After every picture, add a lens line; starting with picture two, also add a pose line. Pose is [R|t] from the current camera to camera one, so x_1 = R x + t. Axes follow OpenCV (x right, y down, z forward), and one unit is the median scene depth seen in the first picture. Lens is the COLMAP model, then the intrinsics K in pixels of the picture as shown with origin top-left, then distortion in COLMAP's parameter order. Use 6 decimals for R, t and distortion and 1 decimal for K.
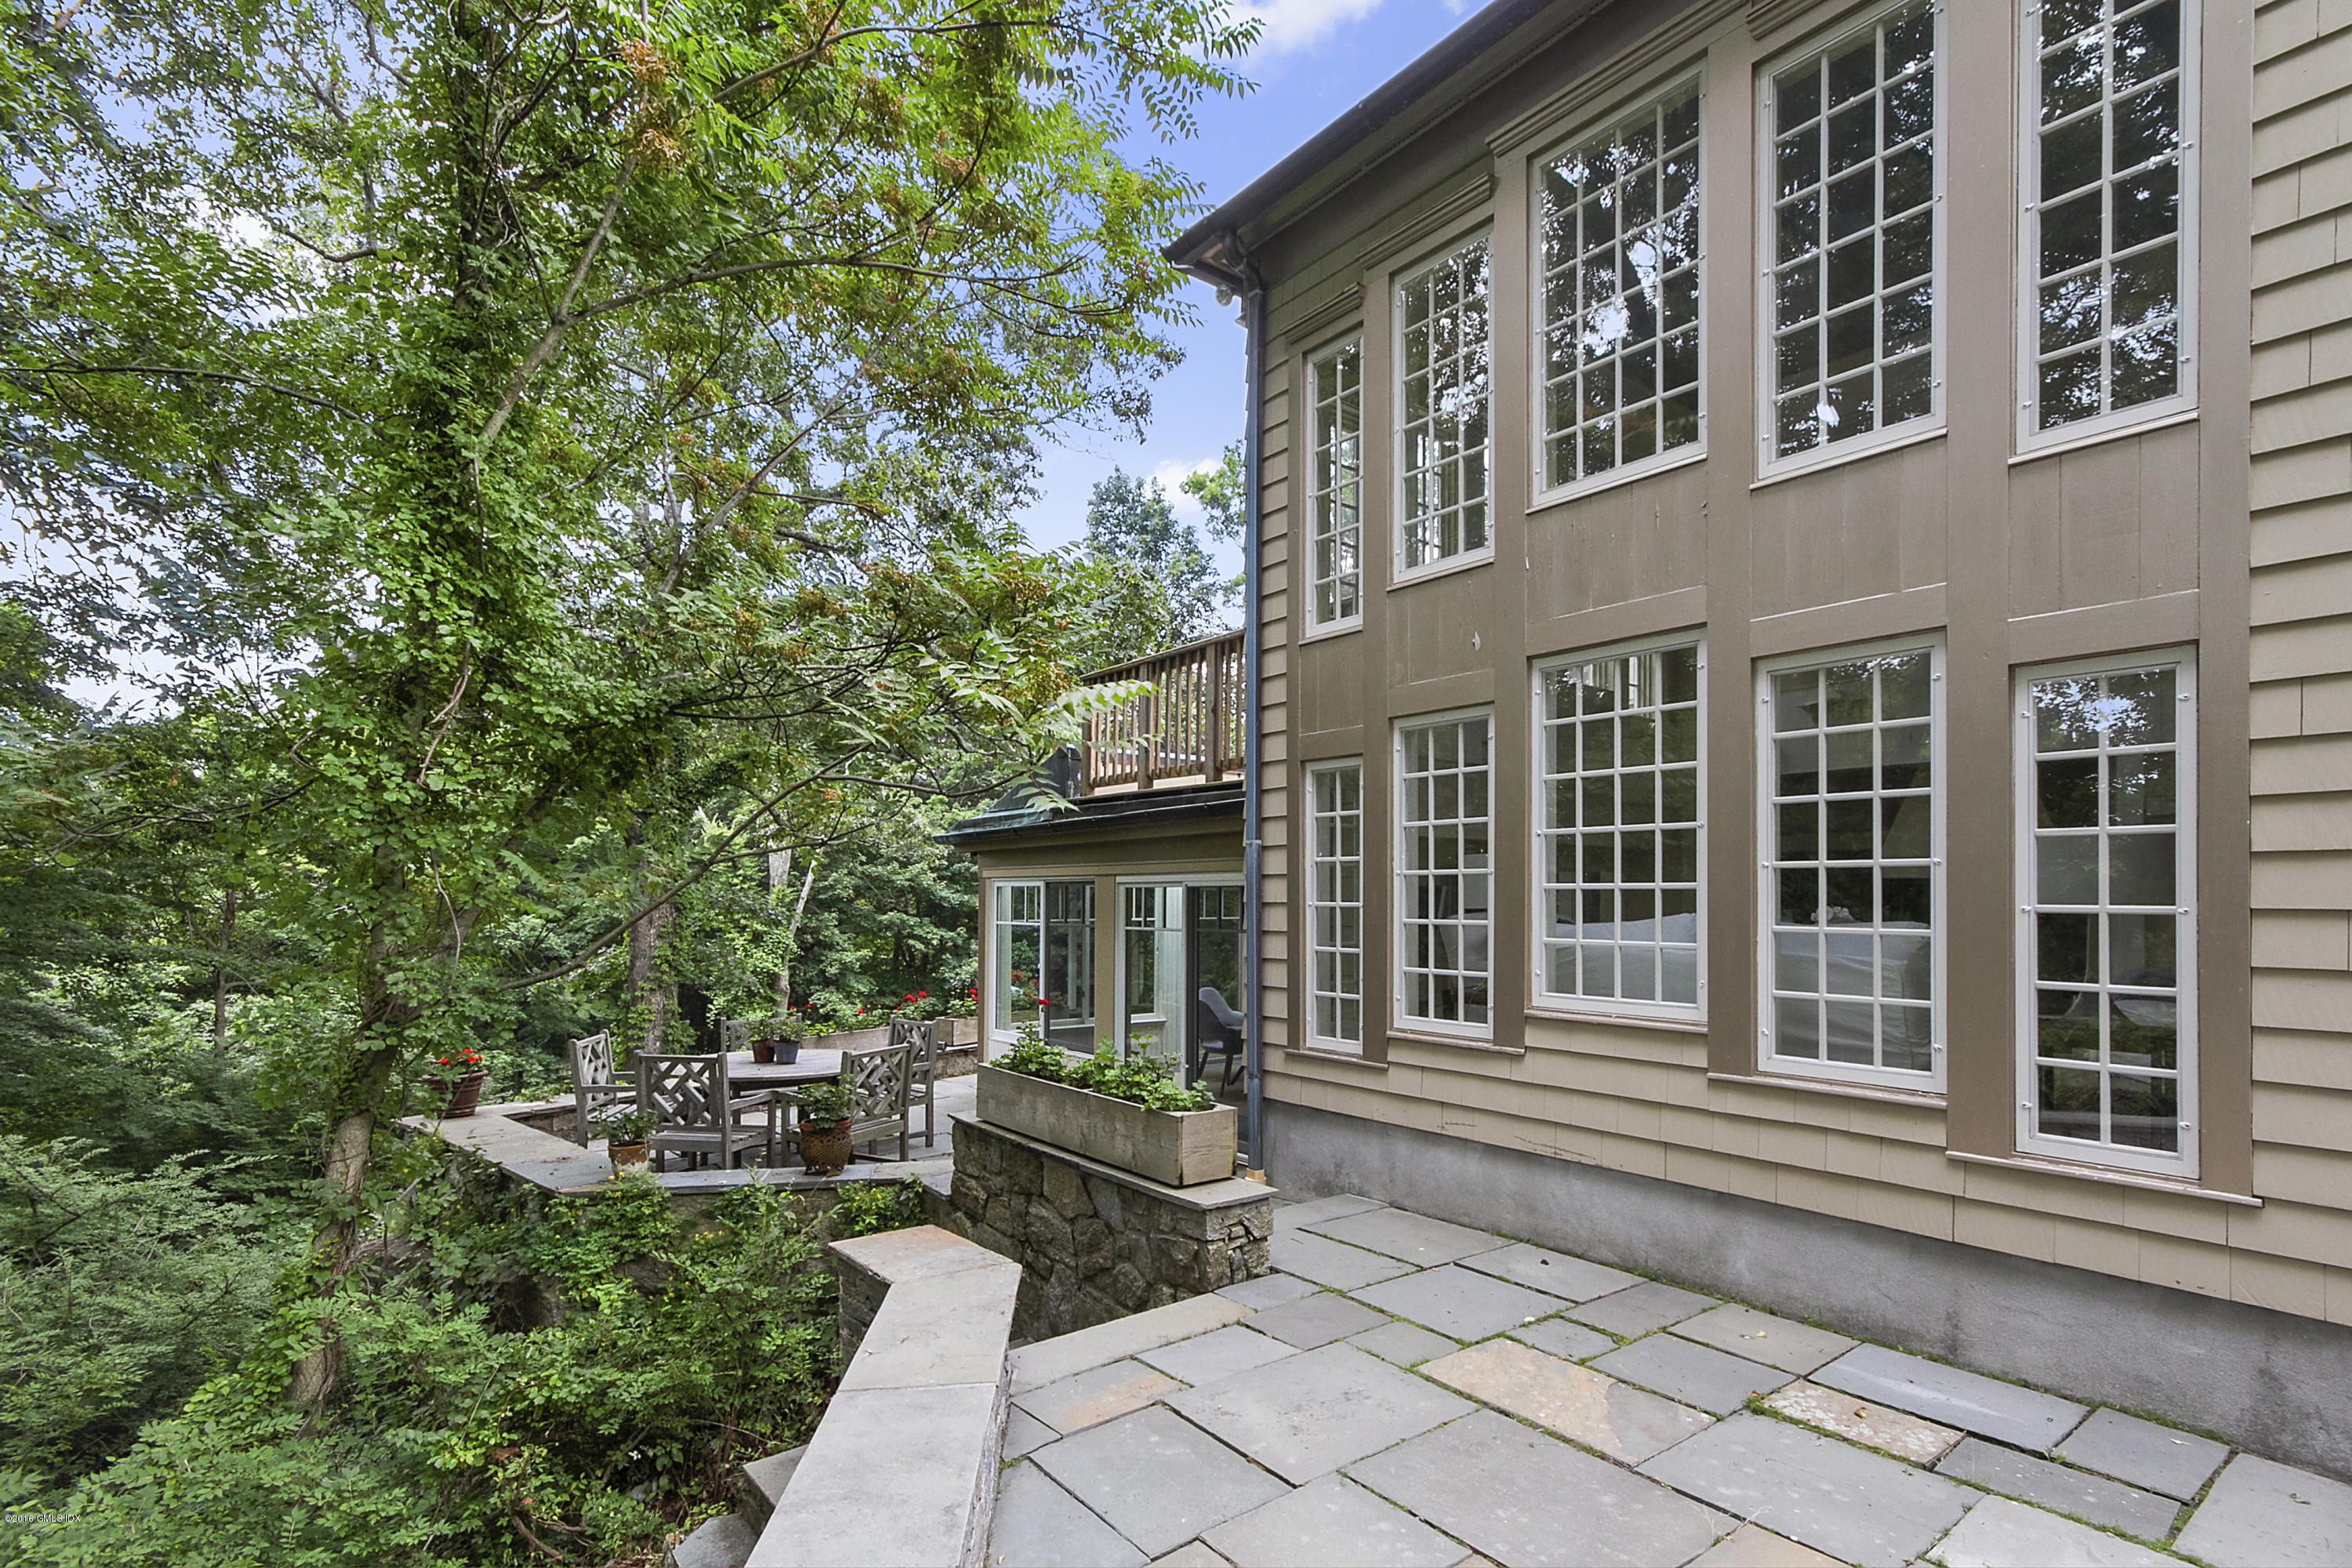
lens RADIAL K [[1053.3, 0, 1209.2], [0, 1053.3, 879.9], [0, 0, 1]] dist [-0.012127, 0.000010]
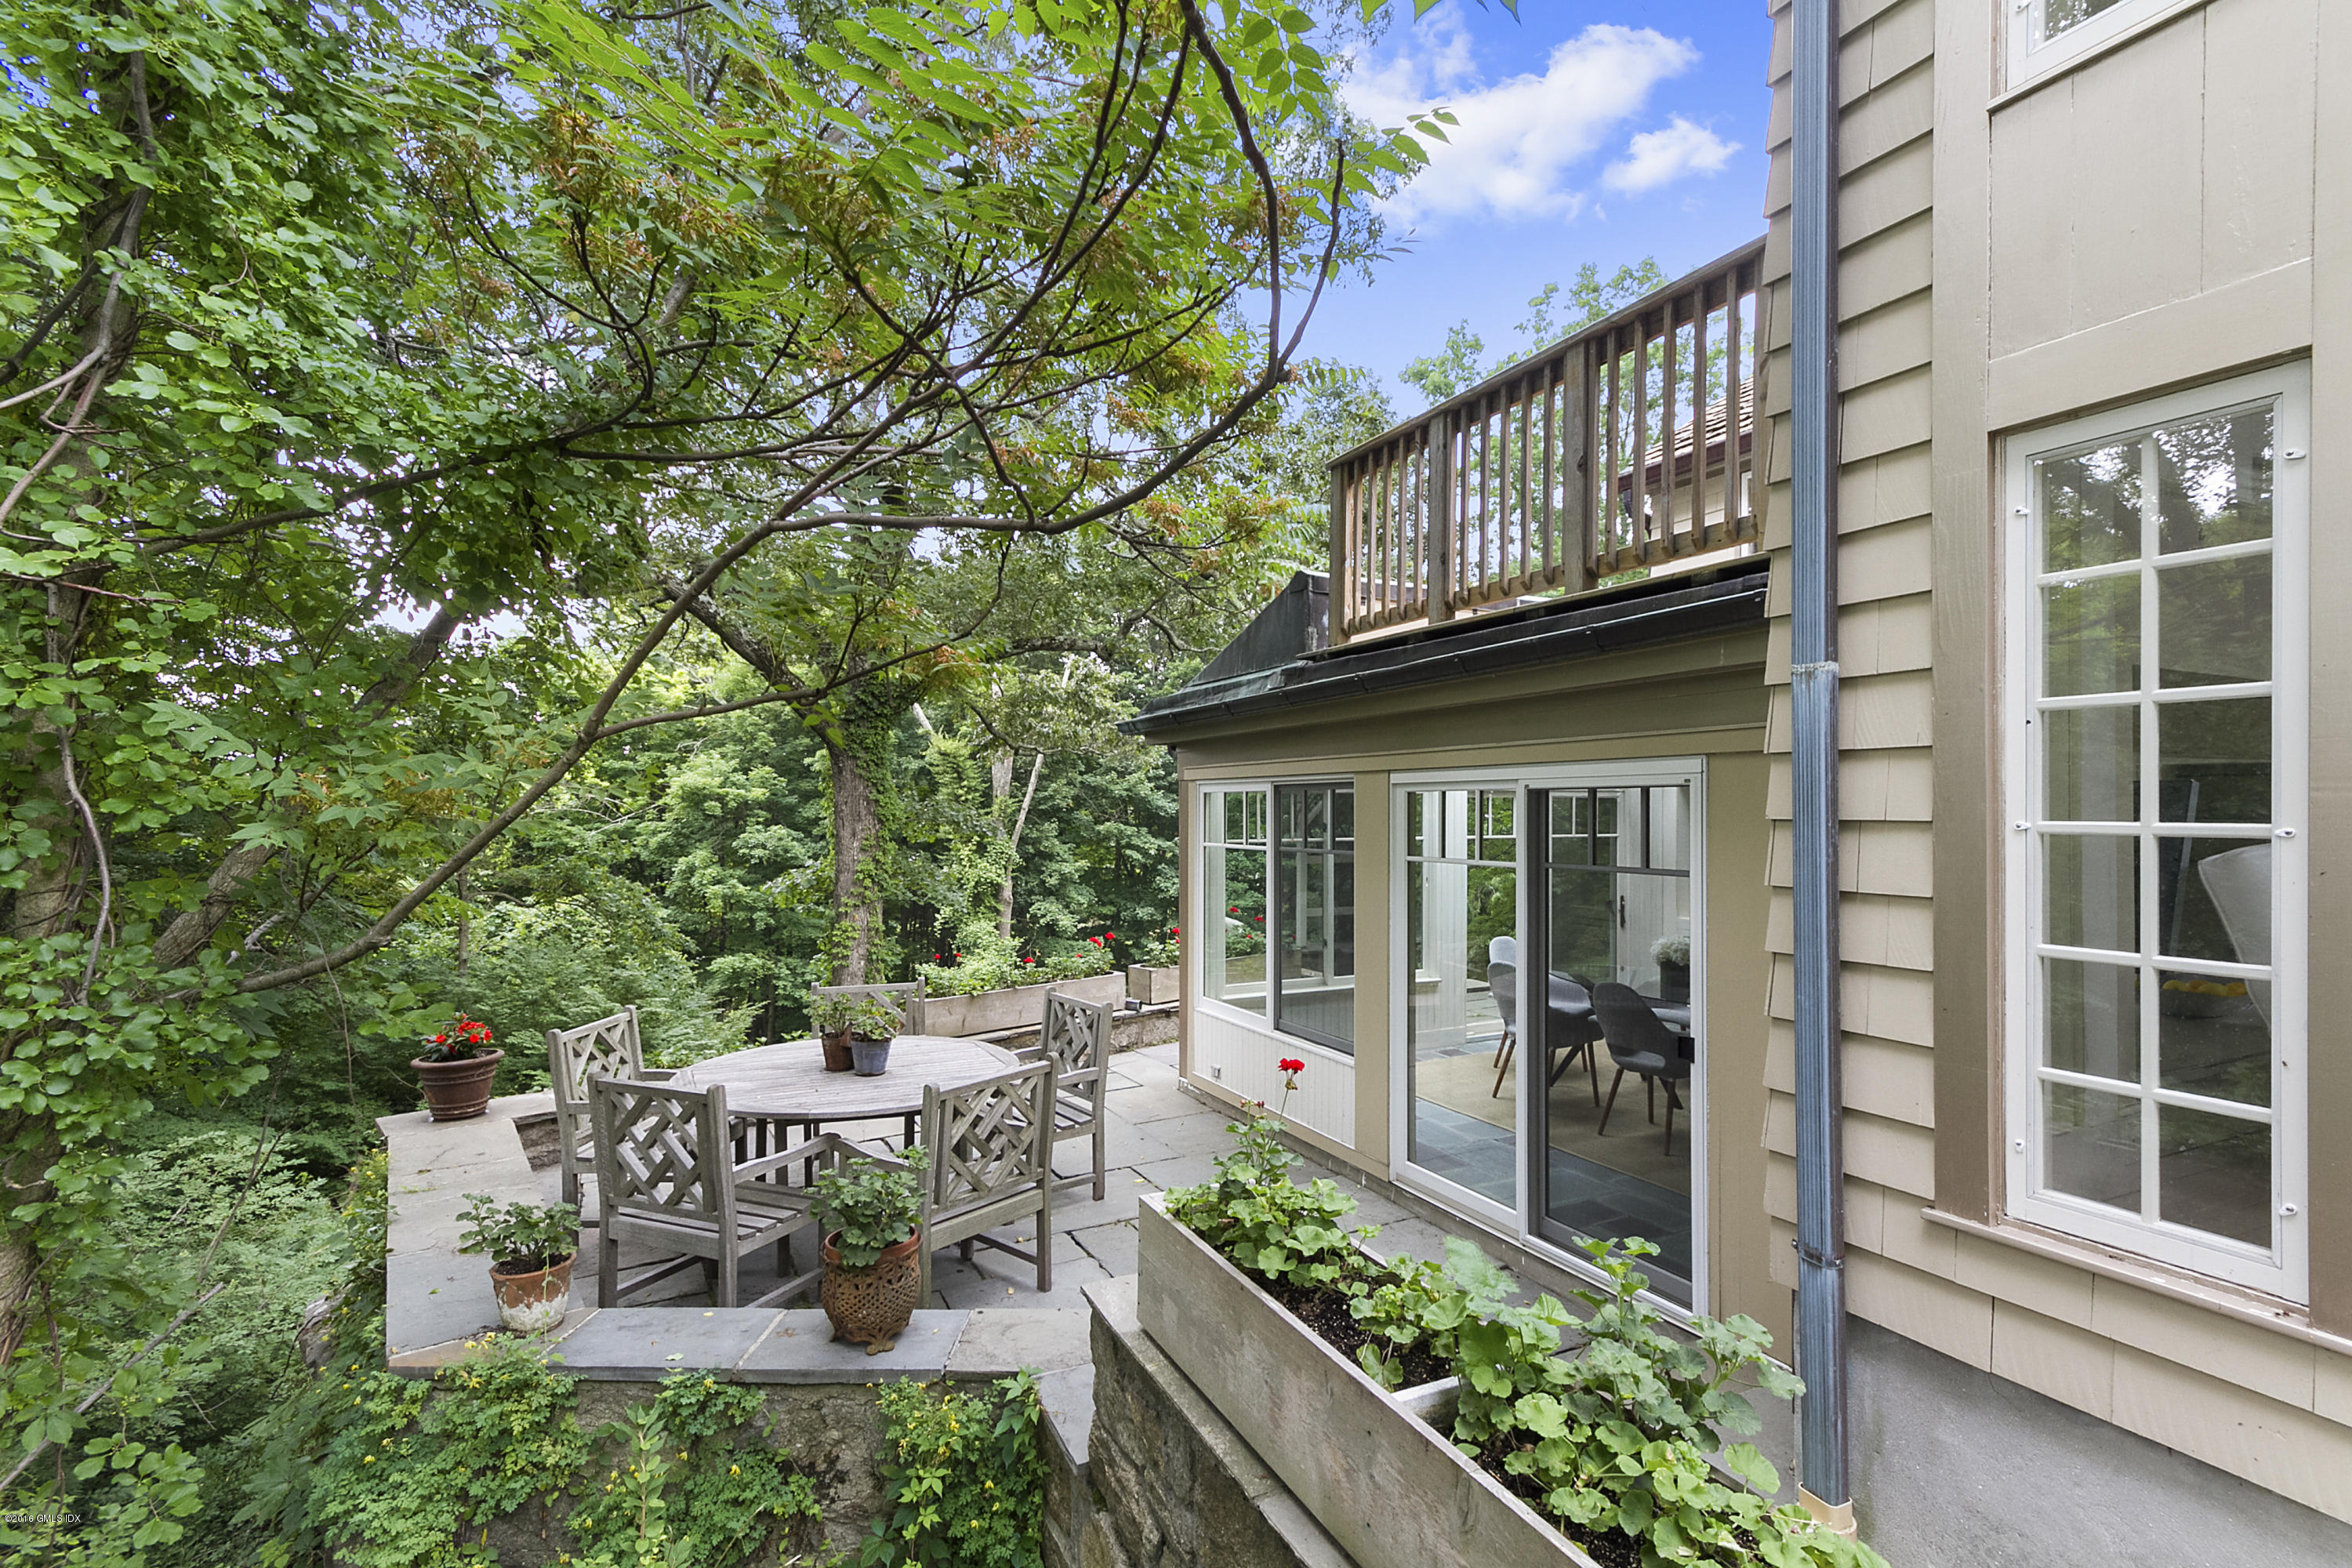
lens RADIAL K [[1053.3, 0, 1191.5], [0, 1053.3, 805.0], [0, 0, 1]] dist [-0.012127, 0.000010]
pose [[0.975639, -0.003564, -0.219352, -0.047424], [0.006842, 0.999876, 0.014189, 0.004026], [0.219275, -0.015344, 0.975542, 0.266358]]
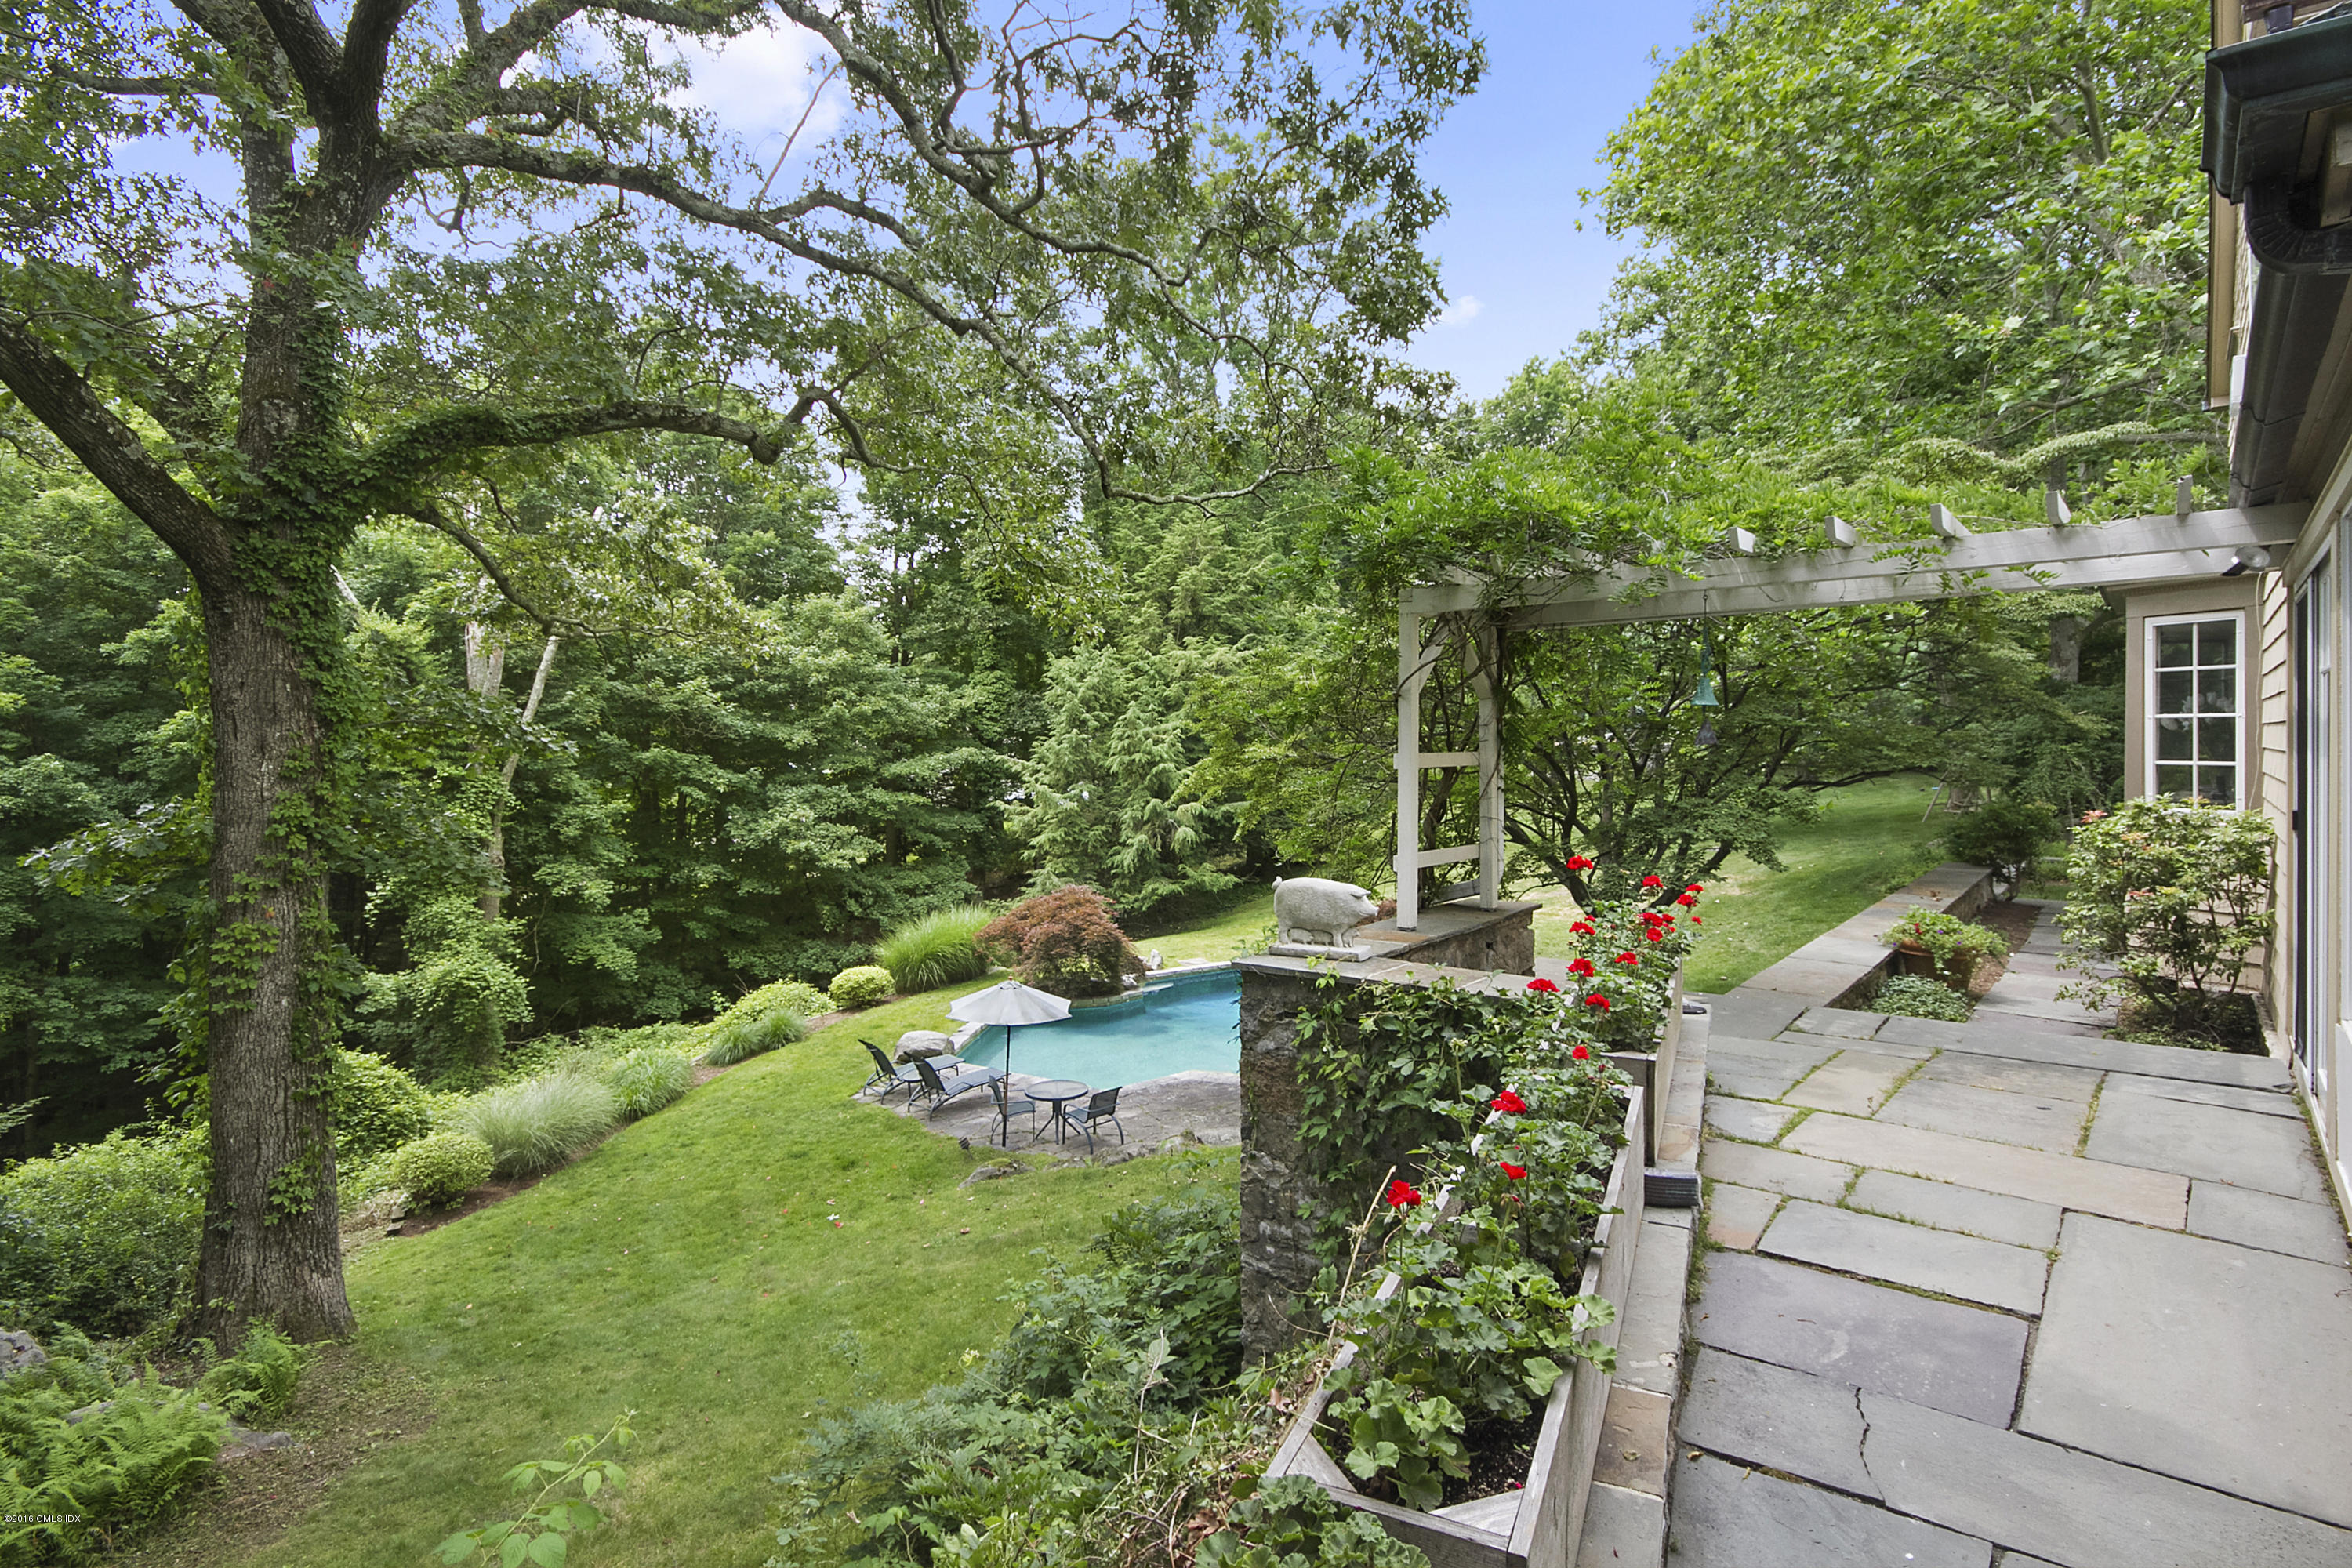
lens RADIAL K [[1197.6, 0, 1250.4], [0, 1197.6, 725.2], [0, 0, 1]] dist [-0.001365, -0.000664]
pose [[0.980317, -0.007027, 0.197305, -0.384252], [0.004996, 0.999929, 0.010789, 0.050954], [-0.197367, -0.009590, 0.980283, 0.729549]]
